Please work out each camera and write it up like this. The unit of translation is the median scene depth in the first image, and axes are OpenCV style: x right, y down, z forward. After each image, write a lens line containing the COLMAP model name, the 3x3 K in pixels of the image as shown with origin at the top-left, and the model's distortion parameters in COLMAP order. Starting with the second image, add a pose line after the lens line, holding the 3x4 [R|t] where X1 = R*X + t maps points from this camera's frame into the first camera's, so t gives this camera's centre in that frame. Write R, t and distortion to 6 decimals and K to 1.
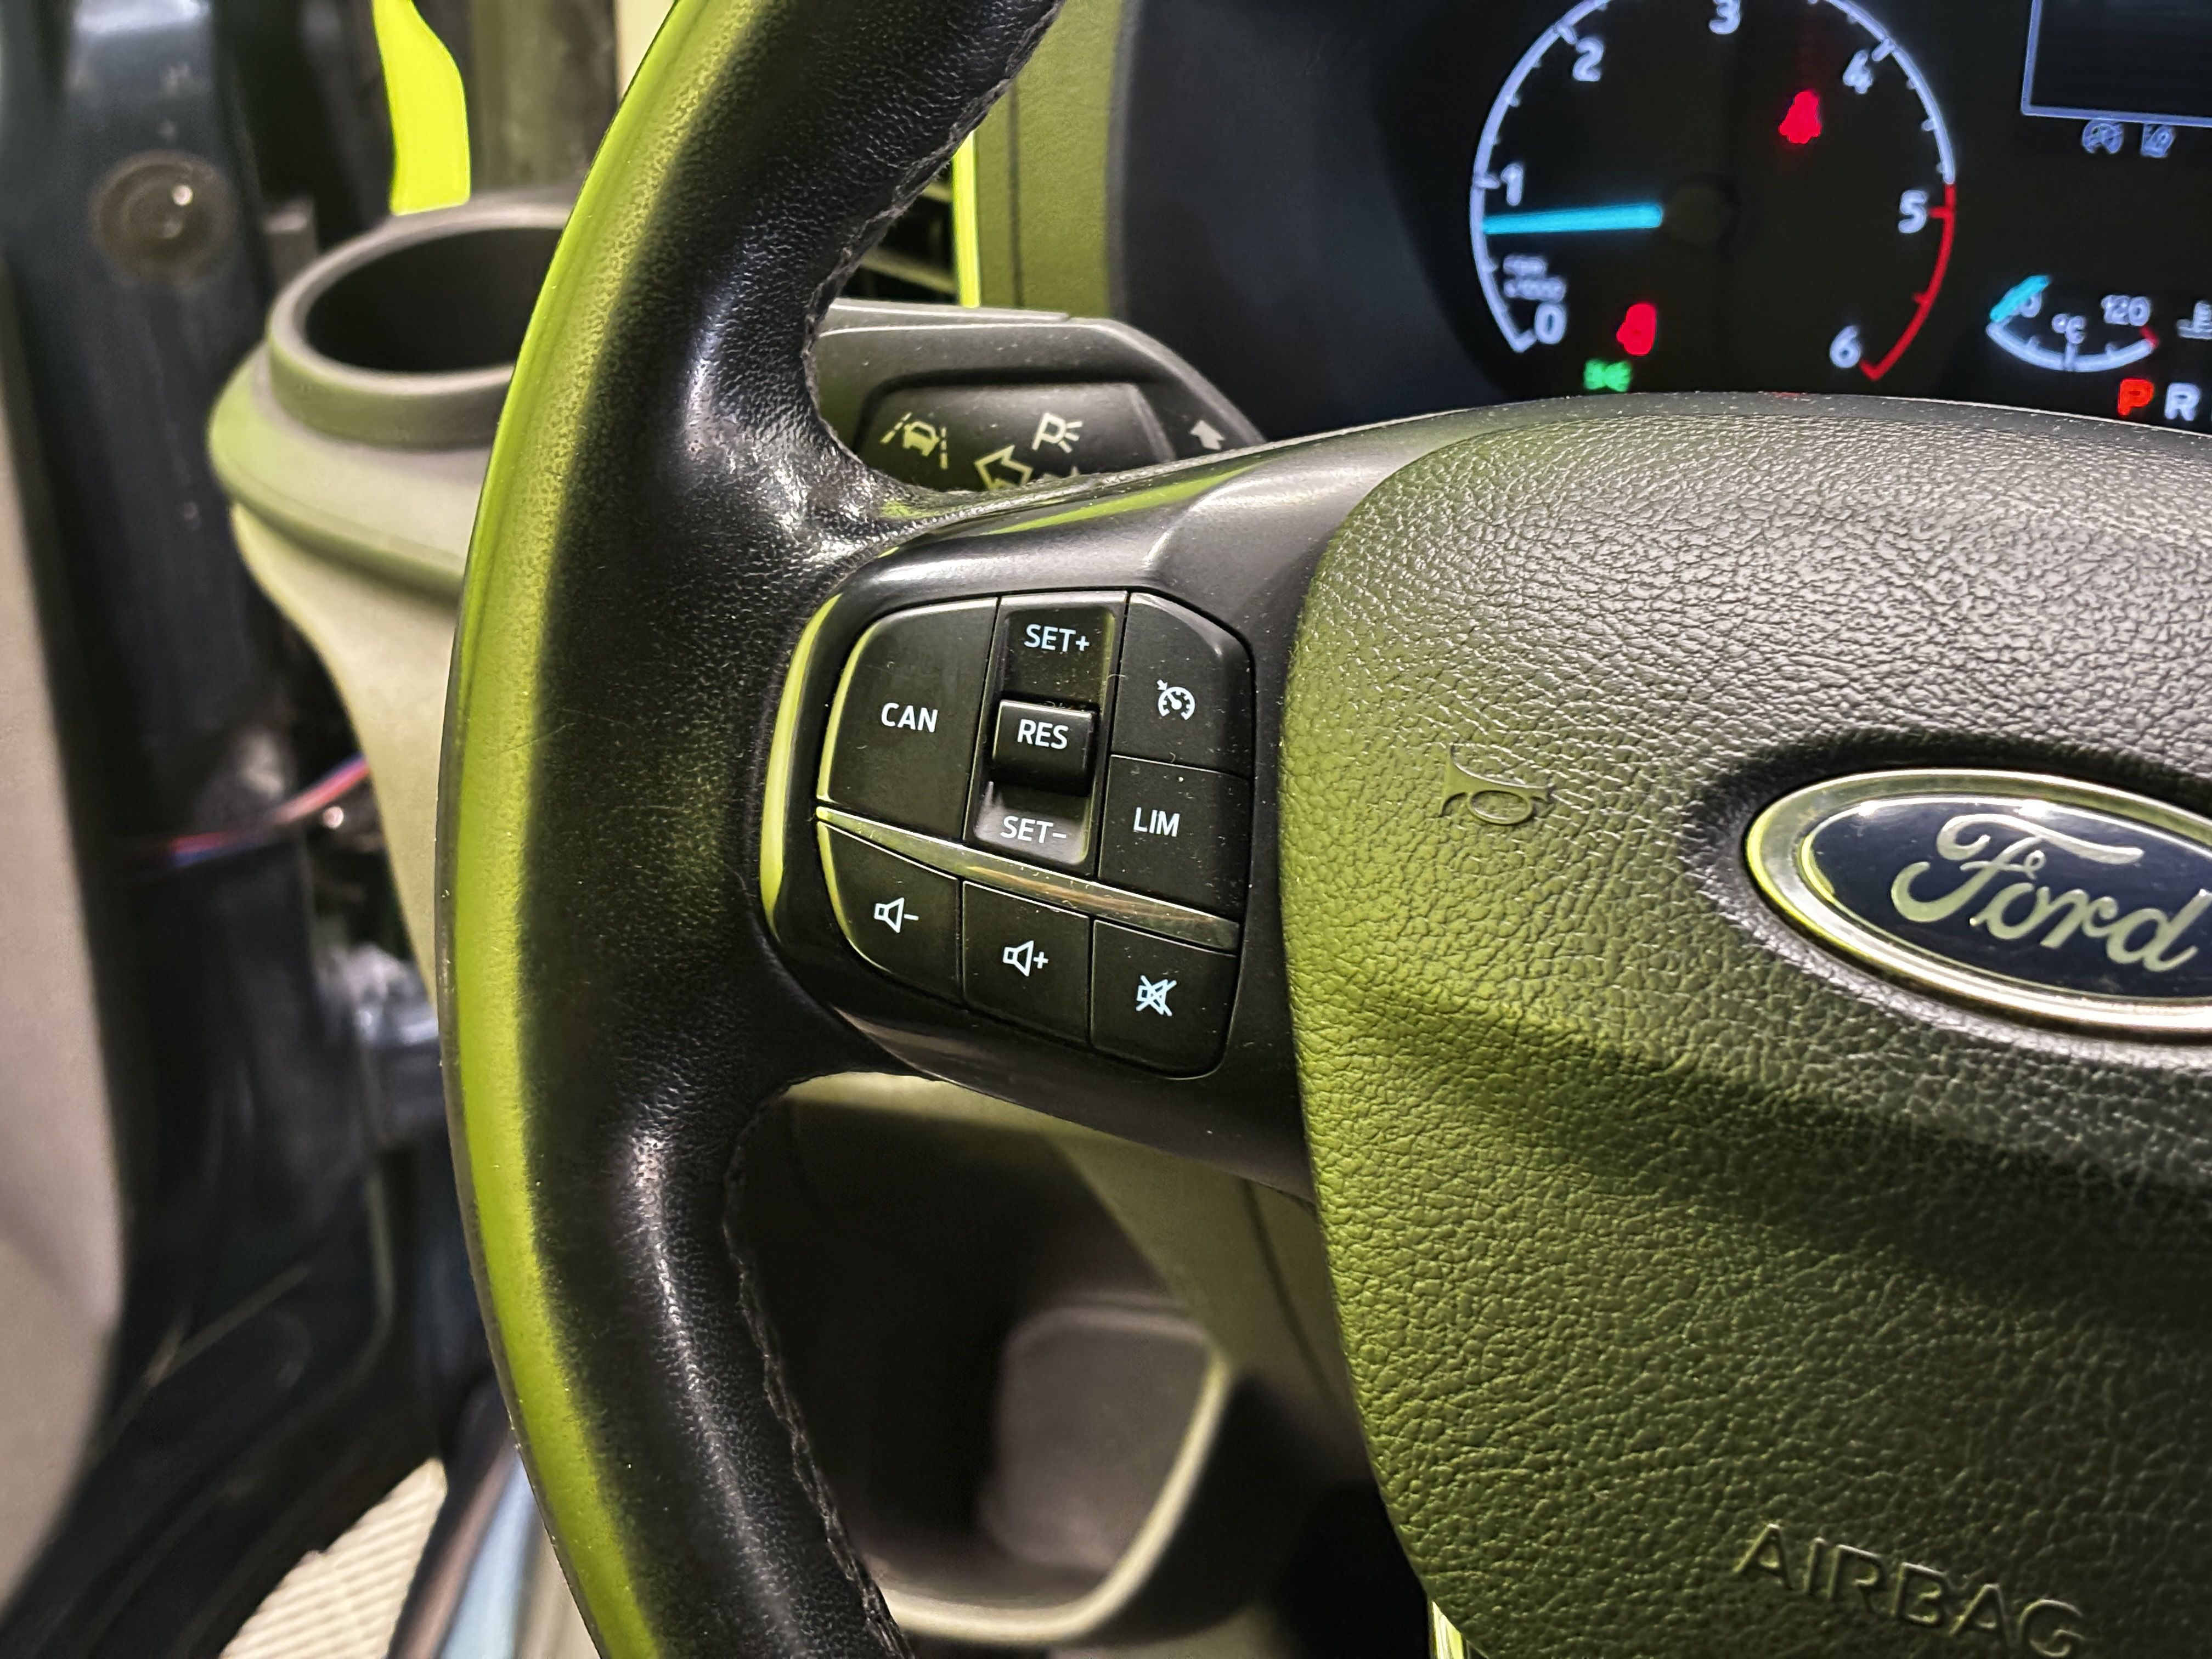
lens RADIAL K [[3332.5, 0, 1117.4], [0, 3332.5, 774.5], [0, 0, 1]] dist [0.378906, -1.560438]
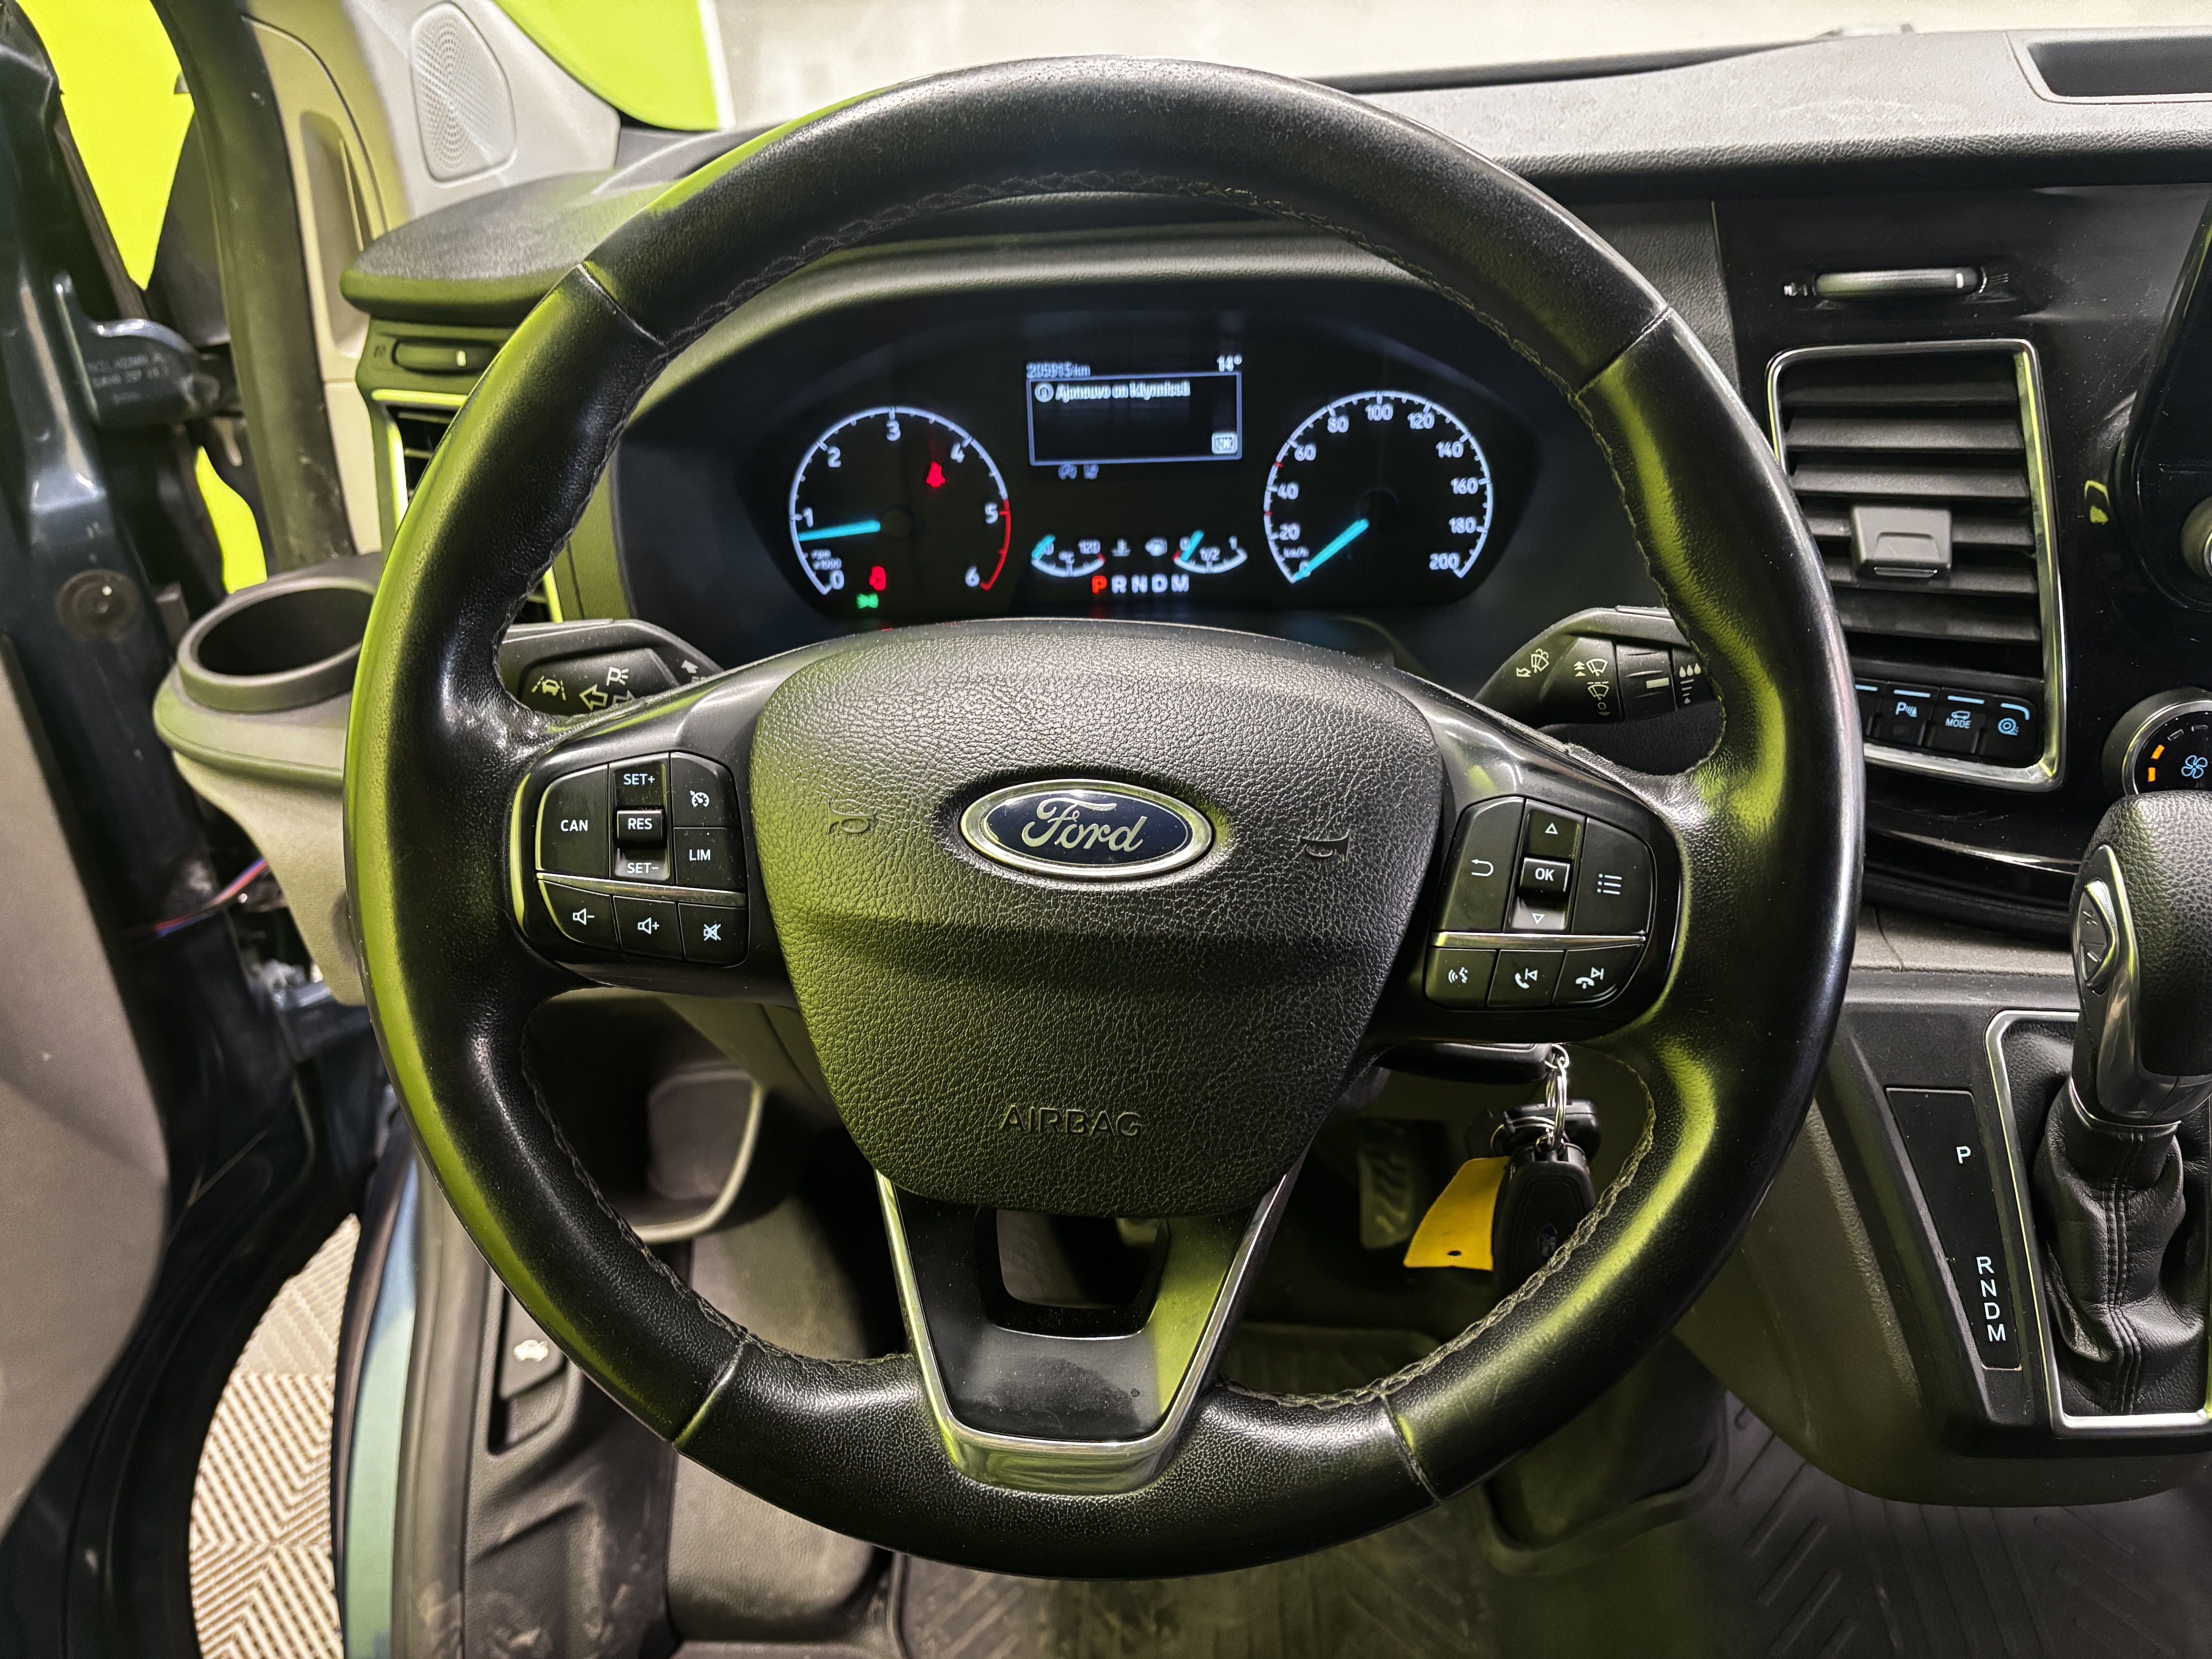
lens RADIAL K [[1687.8, 0, 1106.0], [0, 1687.8, 829.5], [0, 0, 1]] dist [0.102633, -0.298386]
pose [[0.953479, -0.157765, 0.256882, -0.017310], [0.147700, 0.987322, 0.058145, -0.027121], [-0.262798, -0.017499, 0.964692, -0.145404]]
